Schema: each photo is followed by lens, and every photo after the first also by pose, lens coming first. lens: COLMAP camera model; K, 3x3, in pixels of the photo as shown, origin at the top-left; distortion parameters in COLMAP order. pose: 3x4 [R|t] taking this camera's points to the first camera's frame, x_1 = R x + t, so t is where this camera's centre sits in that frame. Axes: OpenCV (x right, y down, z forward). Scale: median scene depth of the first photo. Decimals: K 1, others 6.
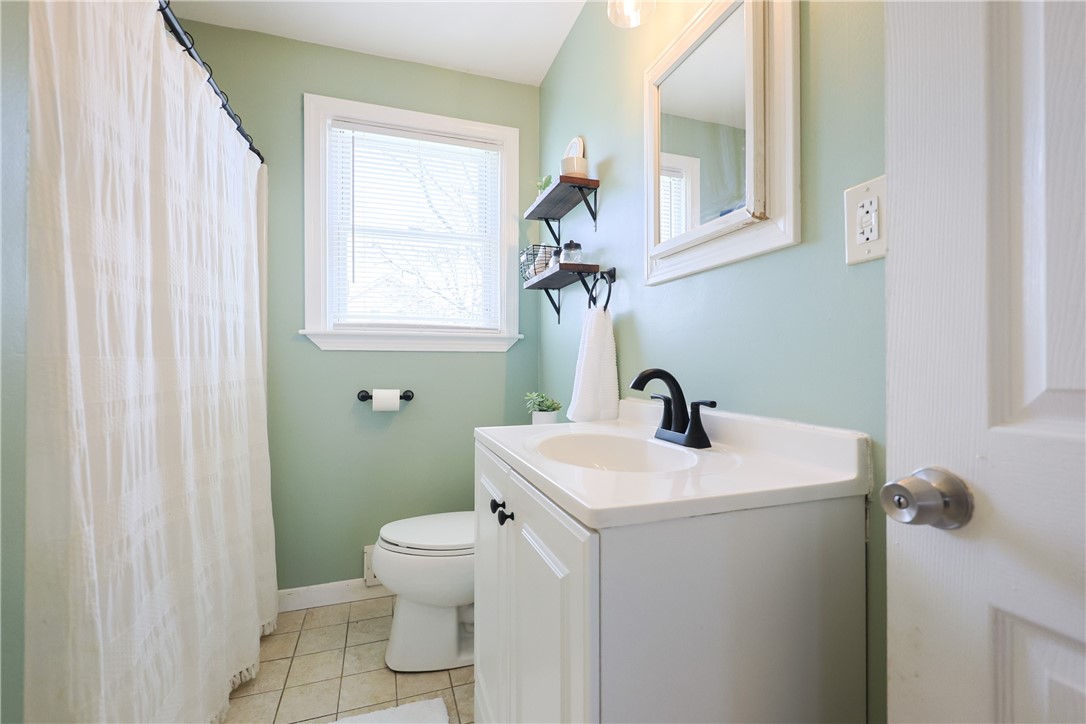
lens RADIAL K [[464.9, 0, 541.6], [0, 464.9, 359.1], [0, 0, 1]] dist [-0.000053, -0.000024]
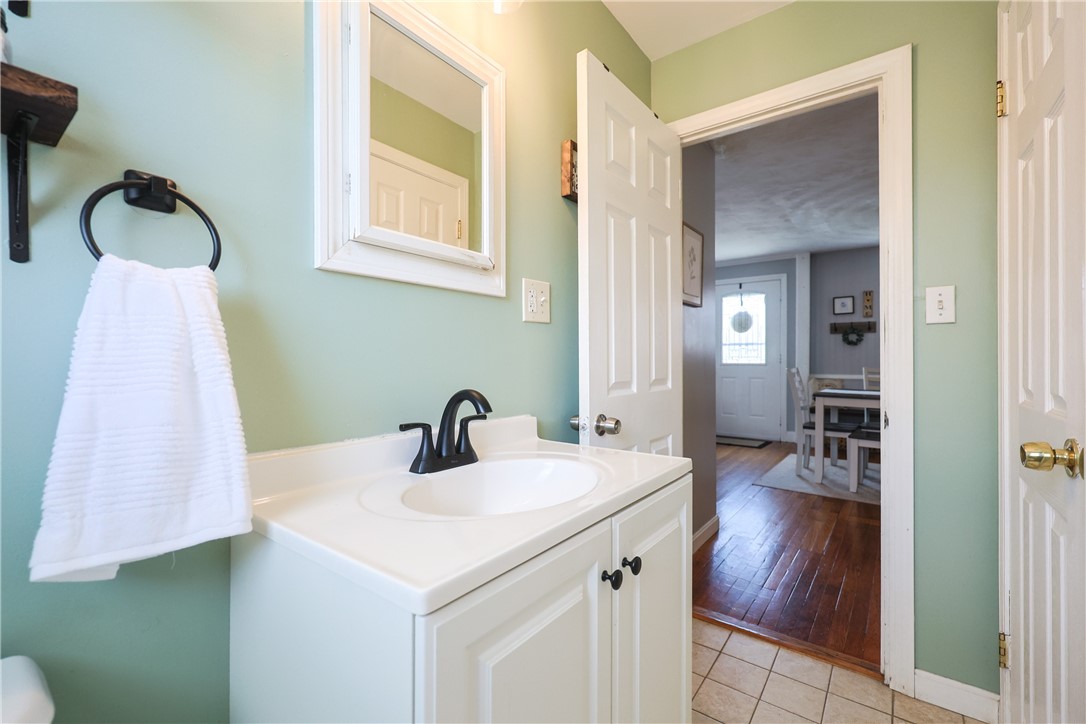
lens RADIAL K [[464.9, 0, 541.6], [0, 464.9, 359.1], [0, 0, 1]] dist [-0.000053, -0.000024]
pose [[-0.546633, 0.001637, 0.837371, -0.858515], [-0.007203, 0.999952, -0.006657, -0.046653], [-0.837341, -0.009671, -0.546595, 1.906620]]
